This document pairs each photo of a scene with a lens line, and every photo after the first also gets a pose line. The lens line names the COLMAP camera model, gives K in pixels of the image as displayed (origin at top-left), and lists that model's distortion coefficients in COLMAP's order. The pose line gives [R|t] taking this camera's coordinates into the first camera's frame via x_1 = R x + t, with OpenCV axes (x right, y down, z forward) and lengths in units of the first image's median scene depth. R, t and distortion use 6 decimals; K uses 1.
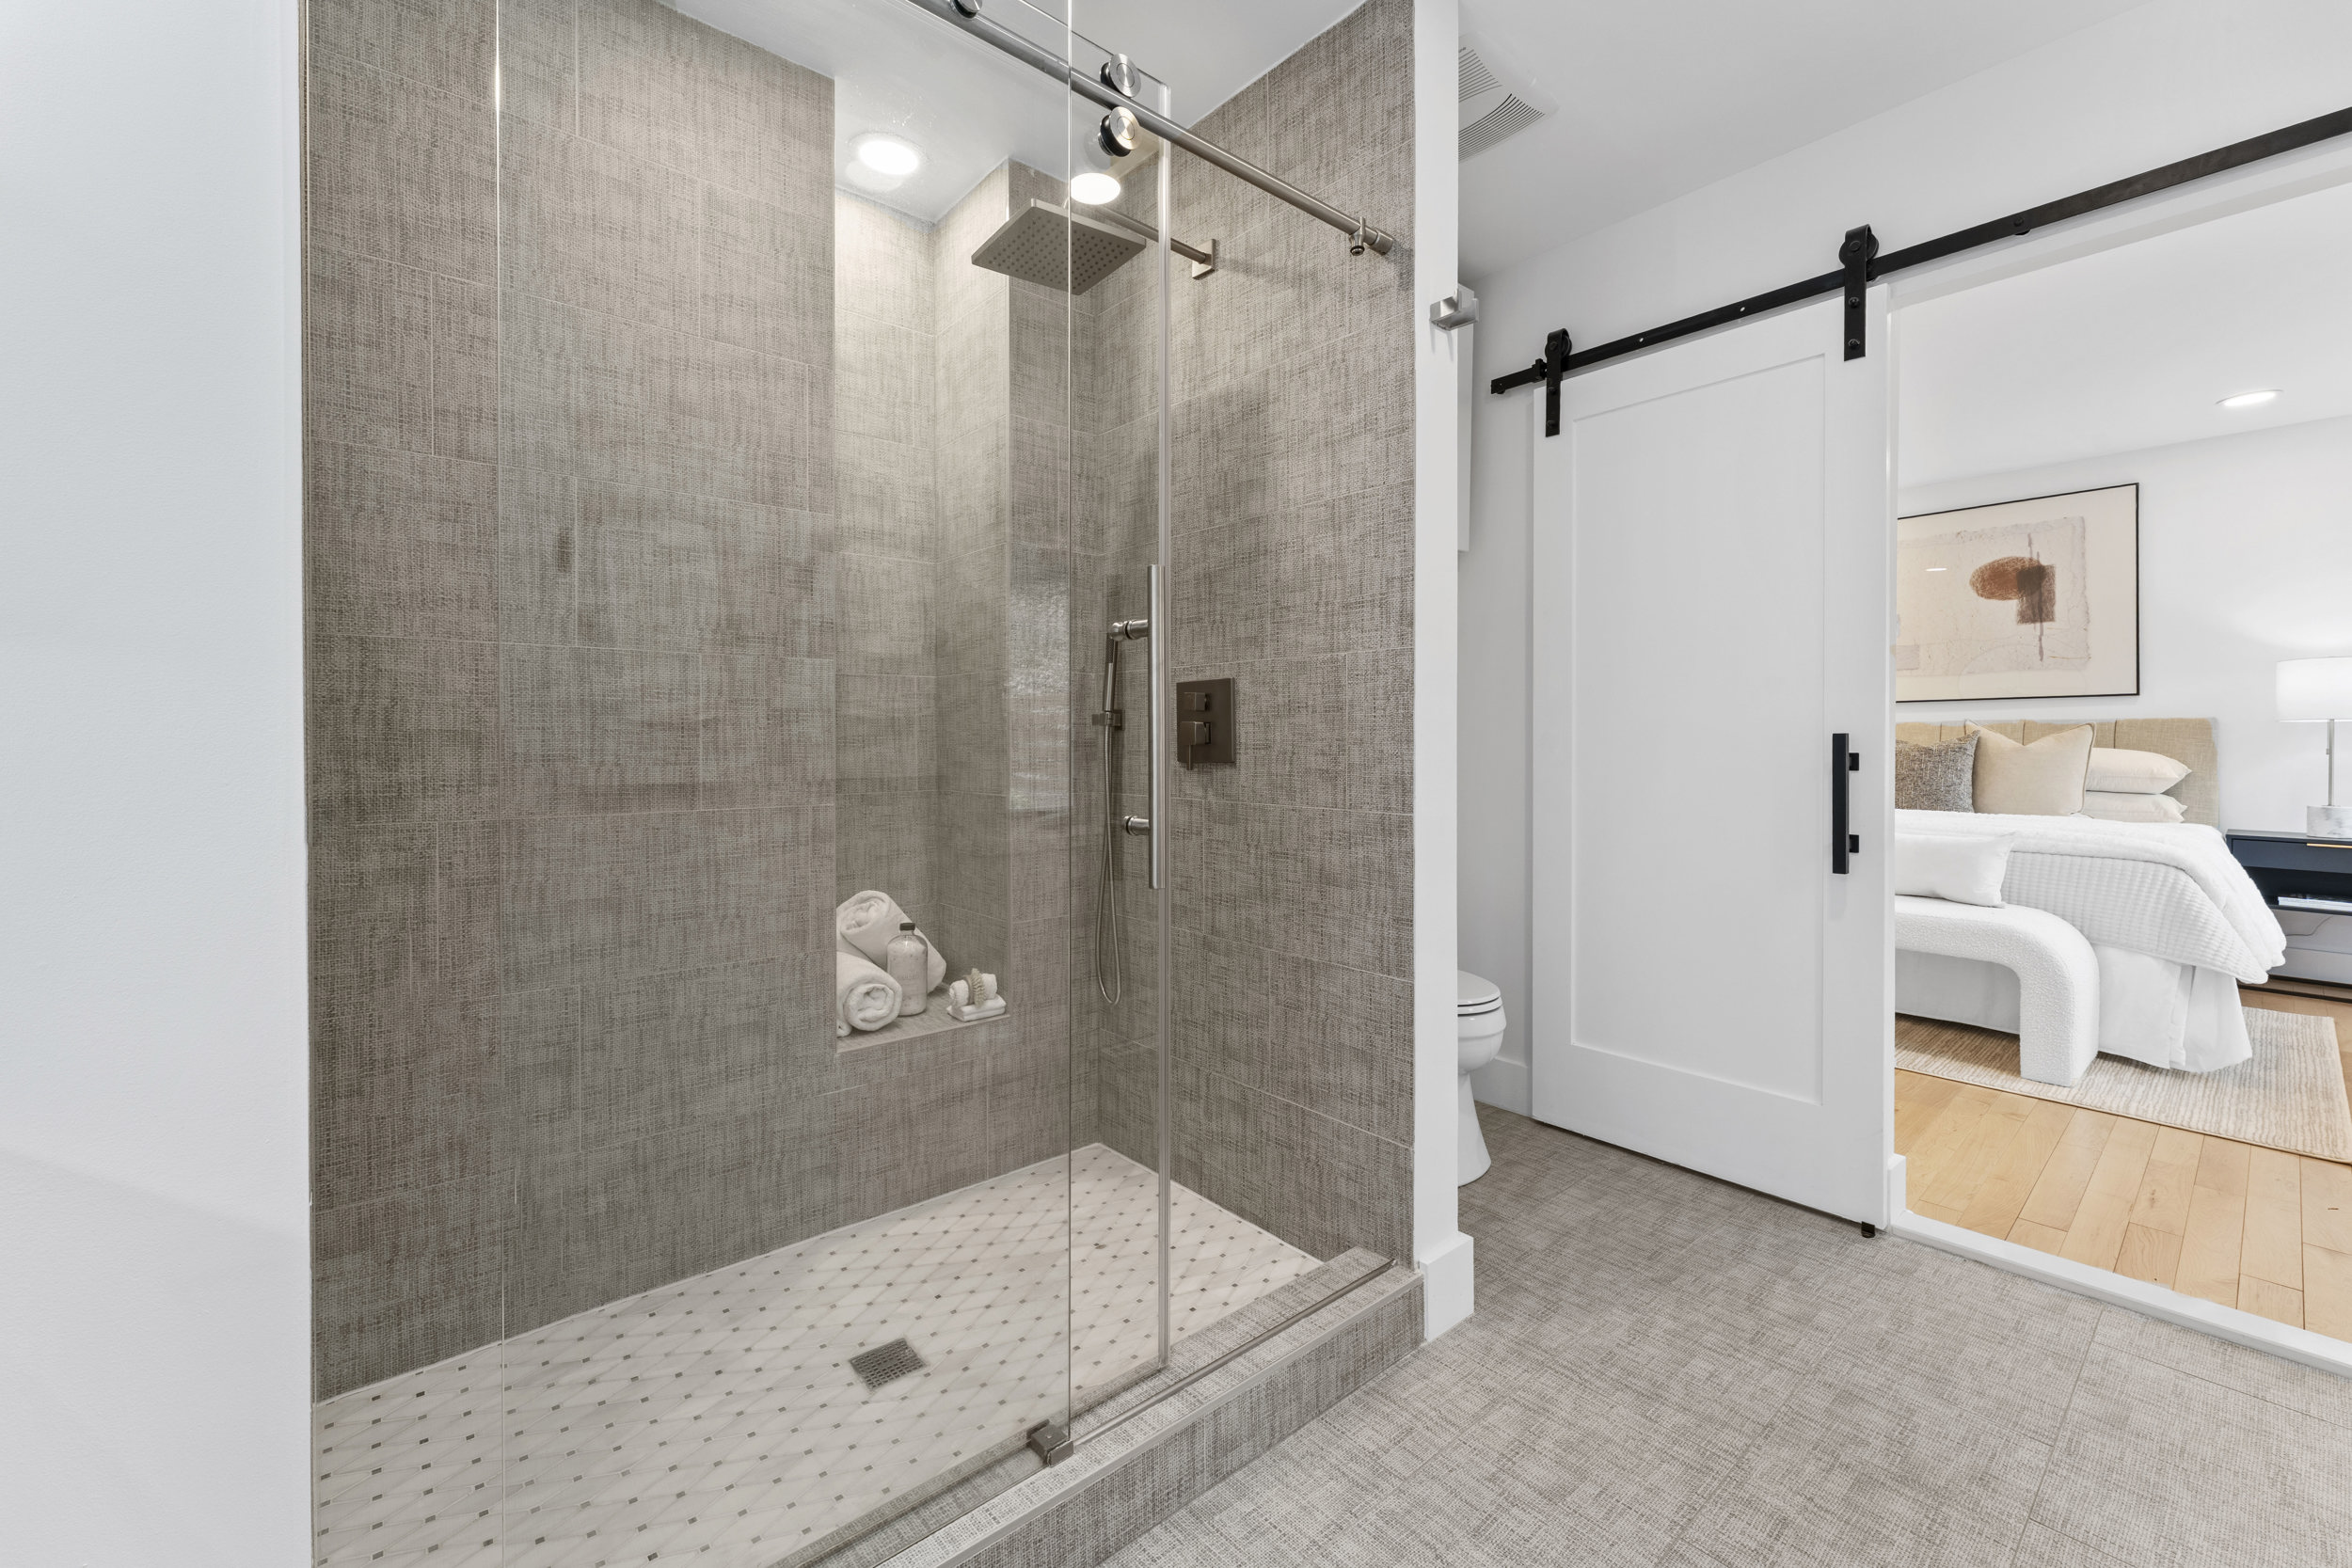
lens RADIAL K [[947.7, 0, 1218.6], [0, 947.7, 746.5], [0, 0, 1]] dist [0.003784, -0.000610]
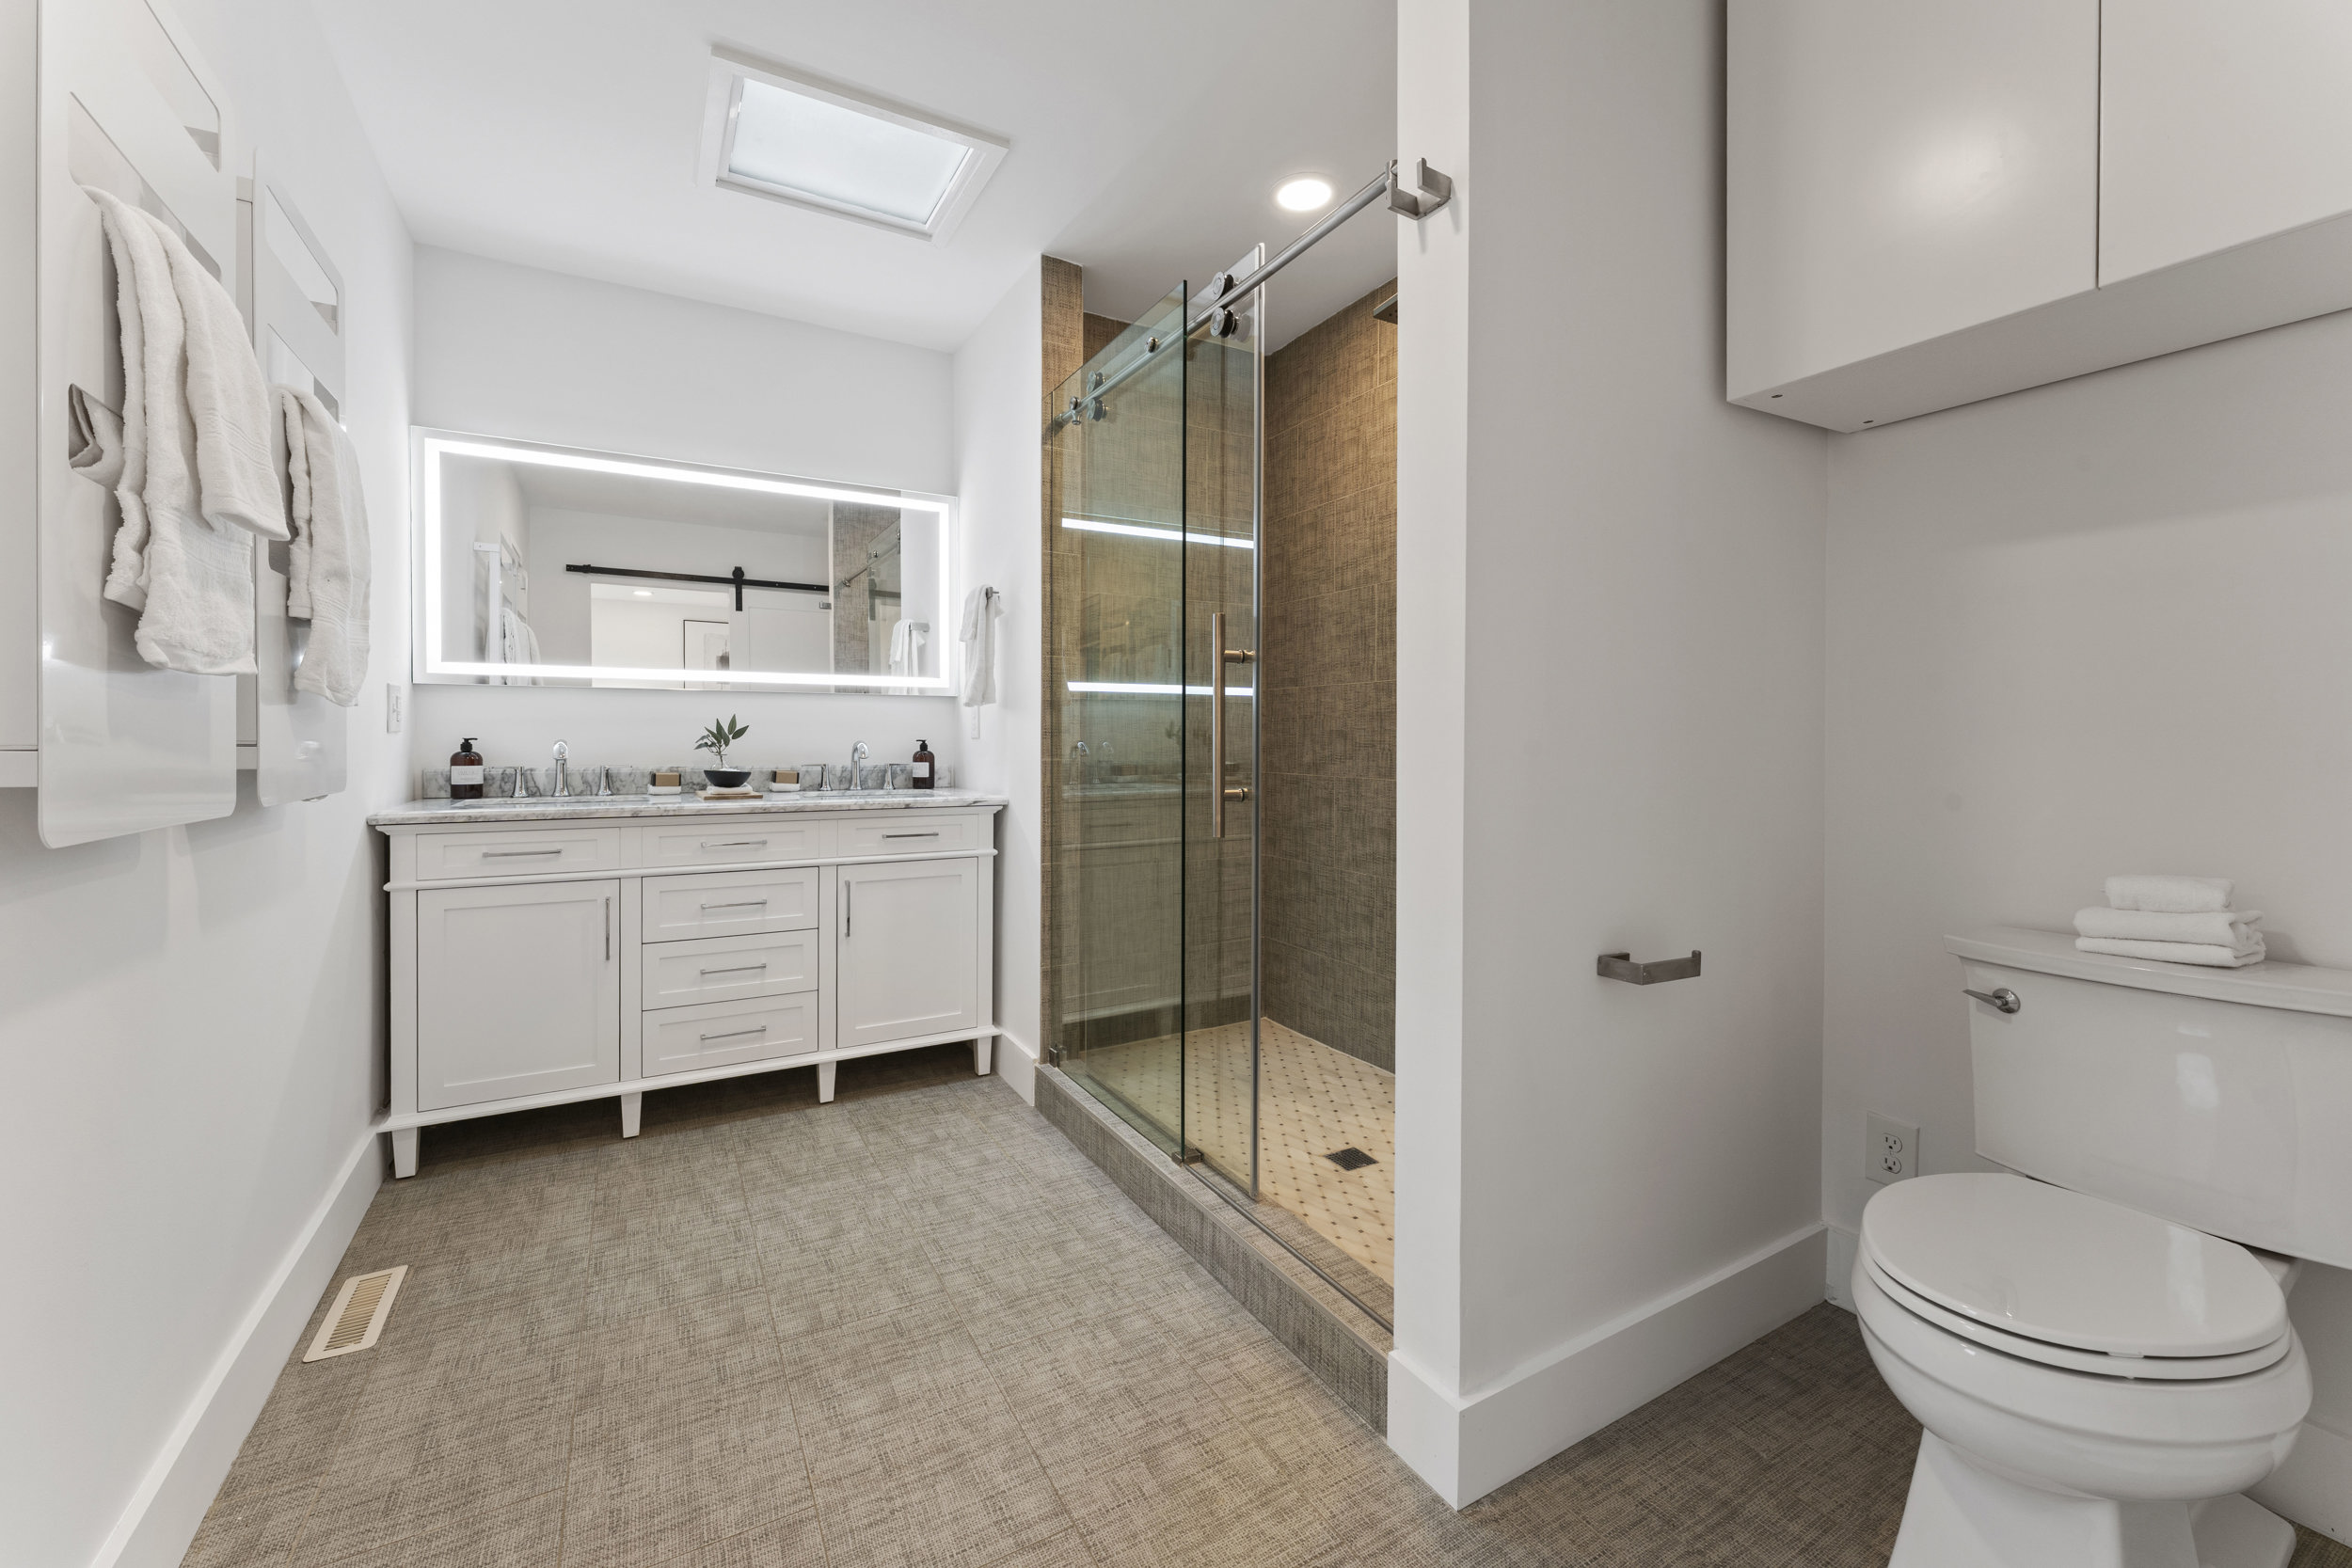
lens RADIAL K [[947.7, 0, 1173.1], [0, 947.7, 757.5], [0, 0, 1]] dist [0.003784, -0.000610]
pose [[-0.209063, 0.020844, -0.977680, 0.363447], [-0.006596, 0.999720, 0.022724, -0.001094], [0.977880, 0.011199, -0.208867, 0.331734]]
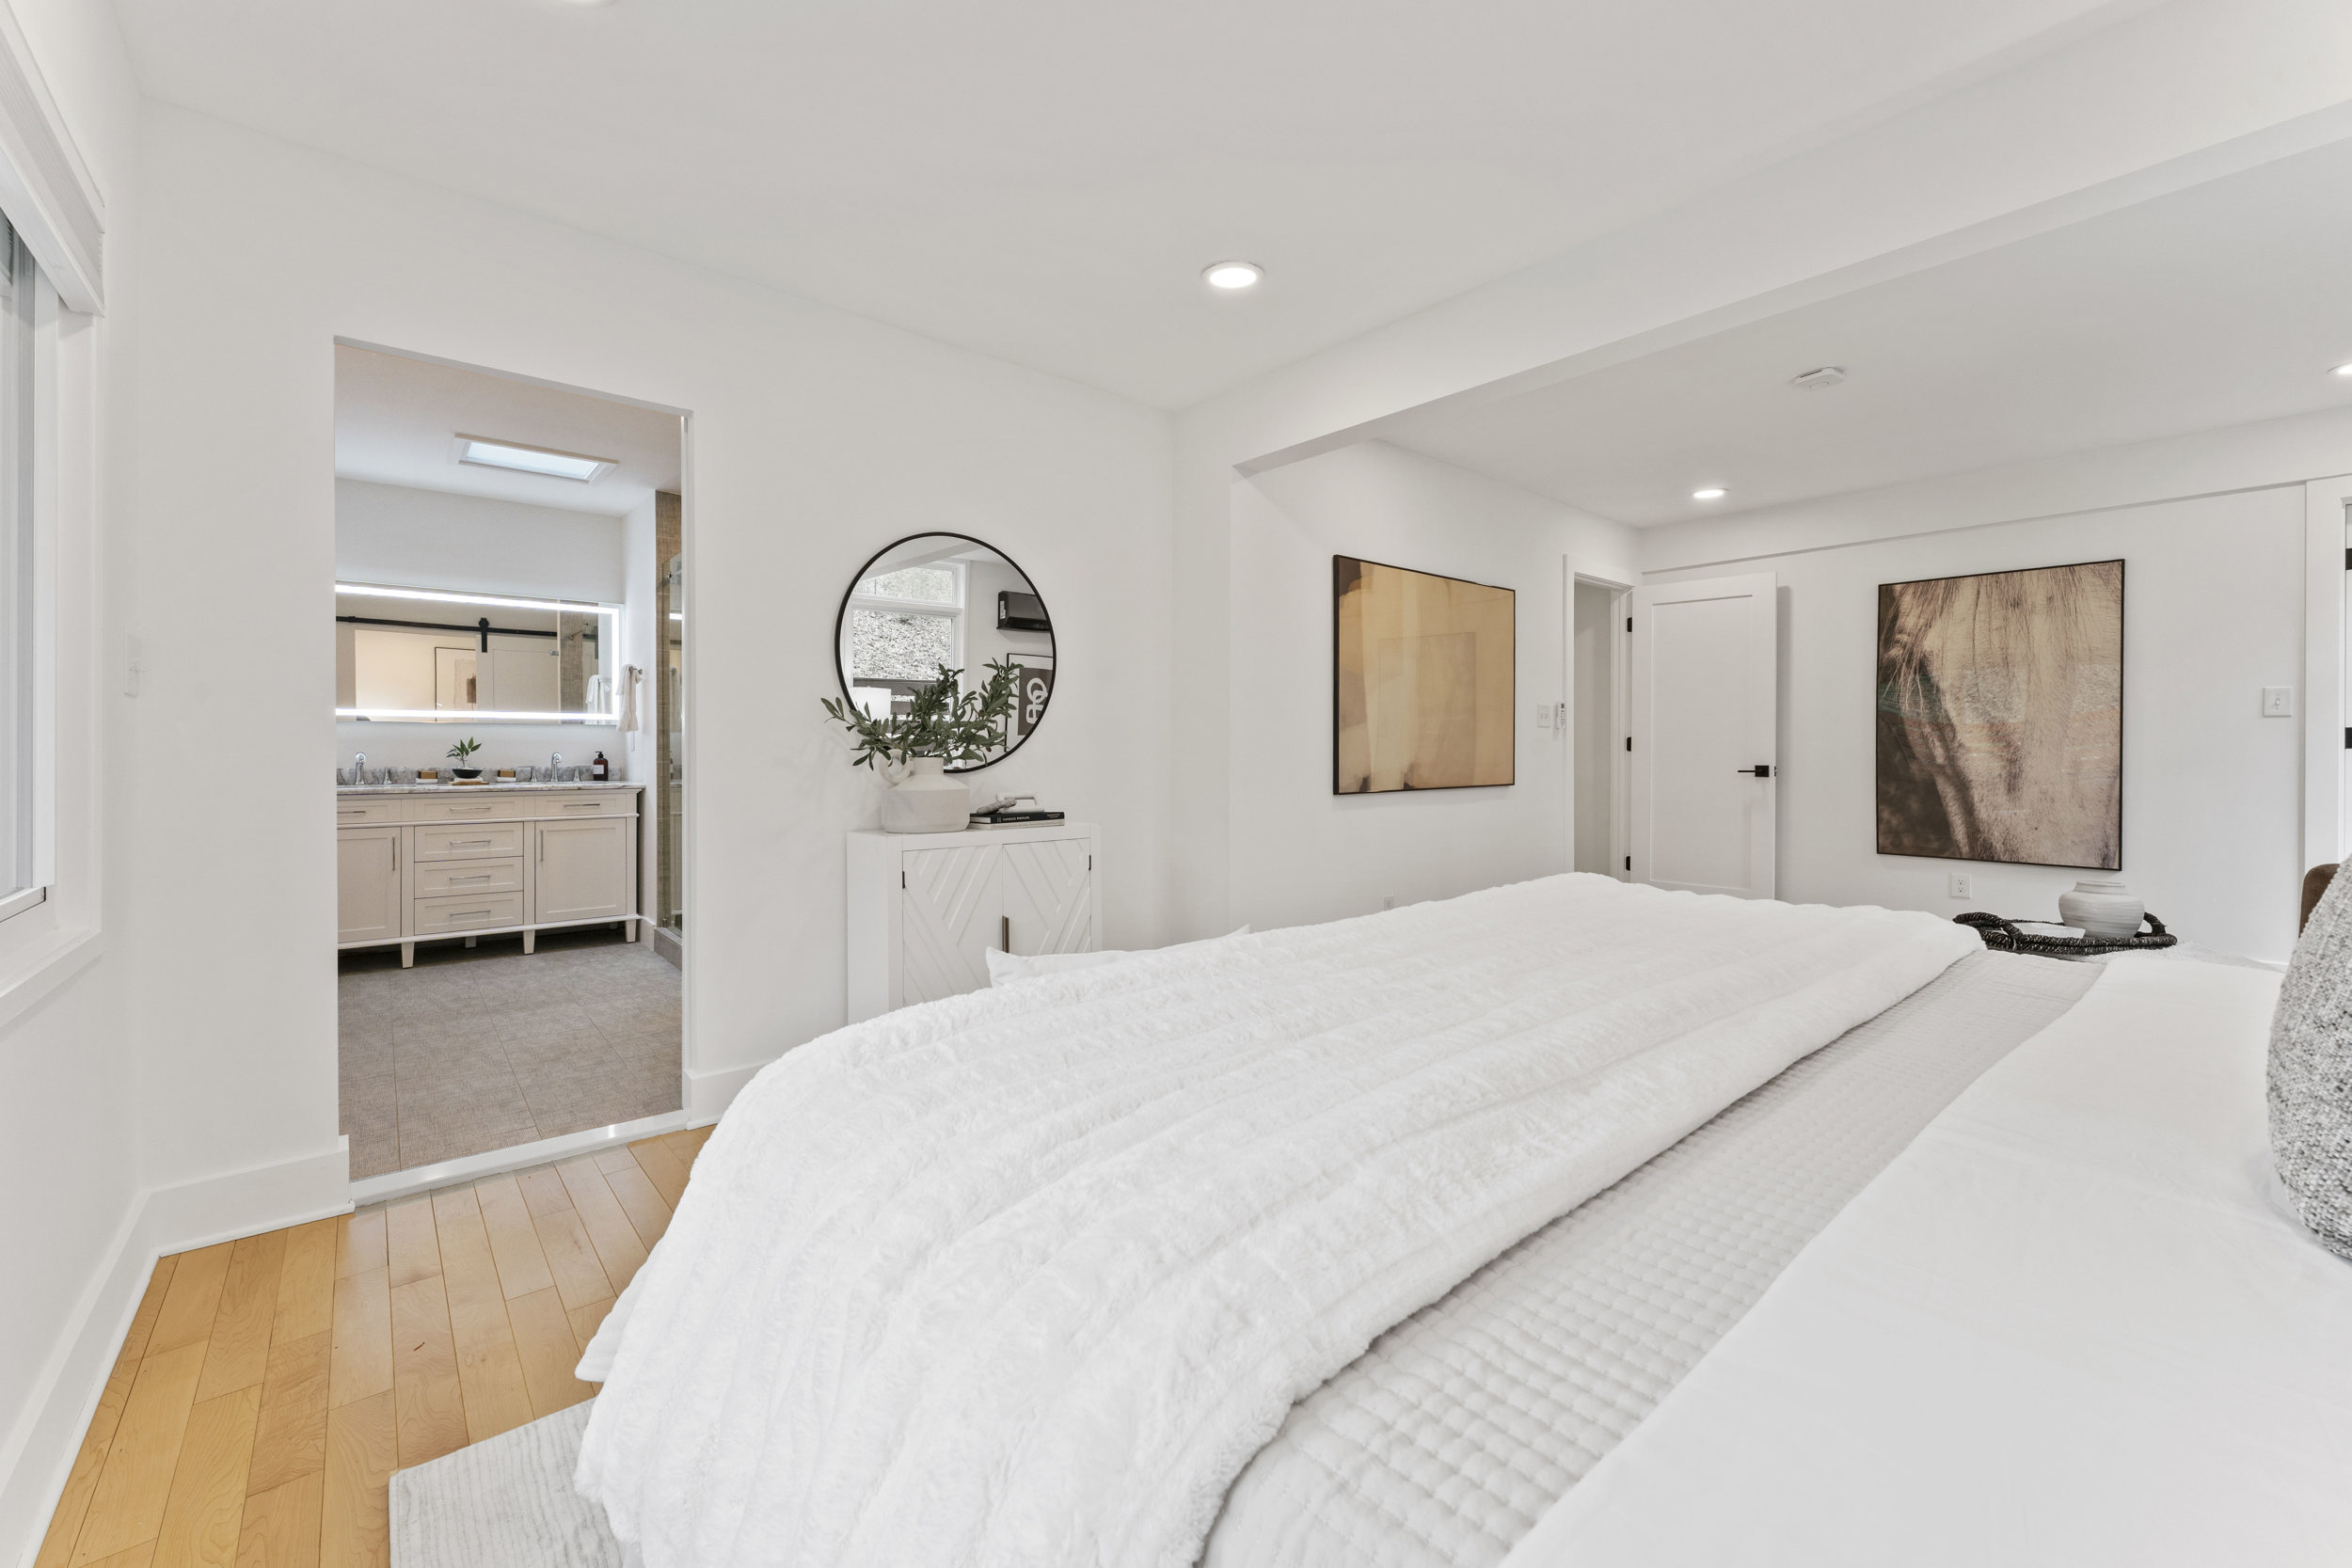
lens RADIAL K [[947.7, 0, 1166.1], [0, 947.7, 766.9], [0, 0, 1]] dist [0.003784, -0.000610]
pose [[-0.028826, 0.017159, -0.999437, 0.832247], [-0.006196, 0.999830, 0.017345, -0.002707], [0.999565, 0.006693, -0.028715, 0.708455]]
